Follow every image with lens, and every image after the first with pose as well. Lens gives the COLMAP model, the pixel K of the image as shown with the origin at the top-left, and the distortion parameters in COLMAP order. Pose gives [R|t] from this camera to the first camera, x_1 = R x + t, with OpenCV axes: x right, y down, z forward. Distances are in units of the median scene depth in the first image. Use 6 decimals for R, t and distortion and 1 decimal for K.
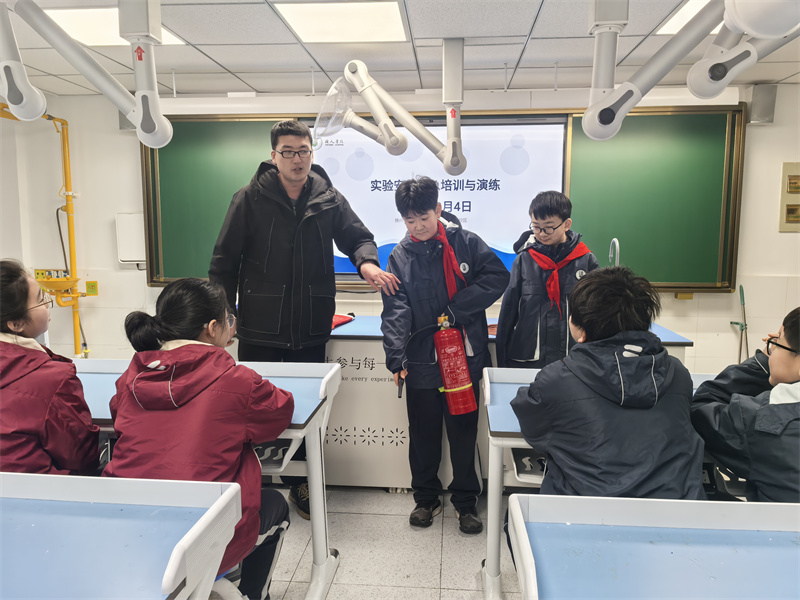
lens RADIAL K [[619.1, 0, 401.0], [0, 619.1, 298.7], [0, 0, 1]] dist [0.044917, -0.042893]
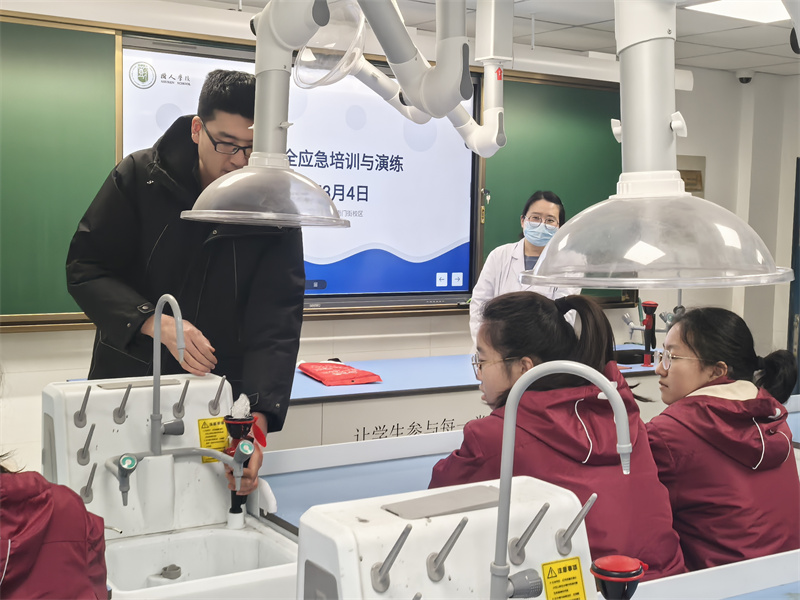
lens RADIAL K [[1089.9, 0, 401.2], [0, 1089.9, 302.8], [0, 0, 1]] dist [0.099148, 0.000000]
pose [[0.777816, -0.035517, 0.627488, -0.724272], [0.050737, 0.998692, -0.006363, -0.024402], [-0.626441, 0.036786, 0.778600, 0.065273]]
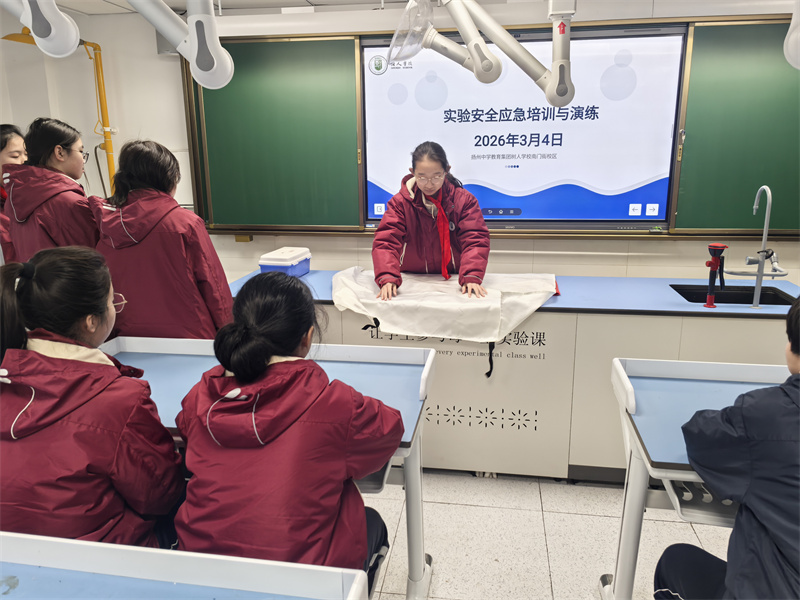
lens RADIAL K [[636.3, 0, 398.8], [0, 636.3, 300.5], [0, 0, 1]] dist [0.066366, -0.074587]
pose [[0.997618, 0.005309, -0.068769, -0.058763], [0.003059, 0.992648, 0.120995, -0.043325], [0.068906, -0.120917, 0.990268, 0.102488]]
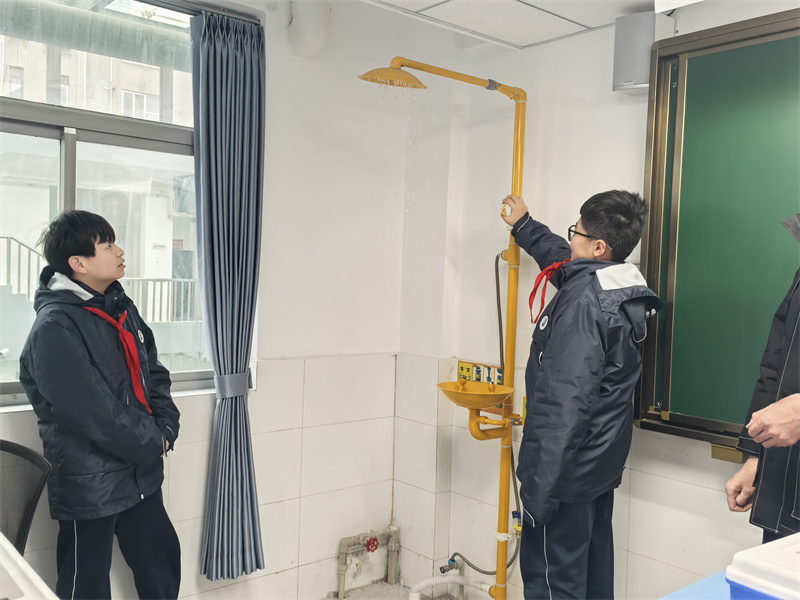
lens RADIAL K [[796.8, 0, 392.9], [0, 796.8, 302.7], [0, 0, 1]] dist [0.125108, 0.000000]
pose [[0.713669, 0.051848, -0.698561, -0.159813], [-0.114119, 0.992539, -0.042920, -0.079932], [0.691124, 0.110350, 0.714262, 0.564514]]
